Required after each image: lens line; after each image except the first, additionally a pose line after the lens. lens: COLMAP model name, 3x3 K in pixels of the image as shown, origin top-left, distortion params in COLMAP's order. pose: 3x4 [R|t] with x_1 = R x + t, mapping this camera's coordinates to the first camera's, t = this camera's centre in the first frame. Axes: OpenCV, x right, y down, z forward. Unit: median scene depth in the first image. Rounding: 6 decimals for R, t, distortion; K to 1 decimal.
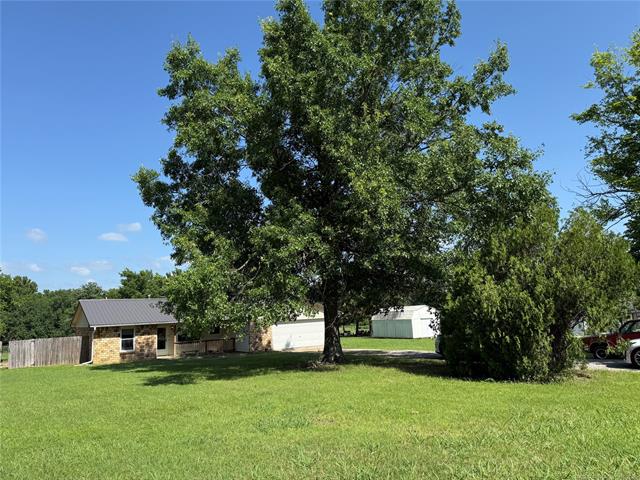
lens RADIAL K [[445.7, 0, 323.1], [0, 445.7, 239.5], [0, 0, 1]] dist [0.066233, -0.081954]
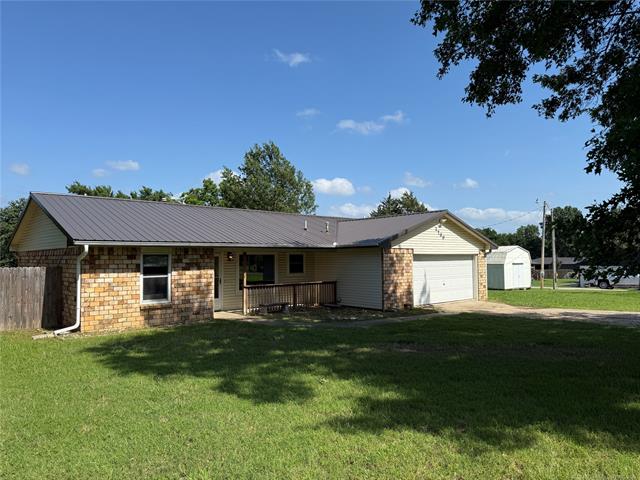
lens RADIAL K [[445.7, 0, 319.9], [0, 445.7, 241.6], [0, 0, 1]] dist [0.066233, -0.081954]
pose [[0.990653, 0.040971, 0.130110, -0.644333], [-0.056434, 0.991471, 0.117477, 0.242647], [-0.124187, -0.123722, 0.984515, 1.057580]]
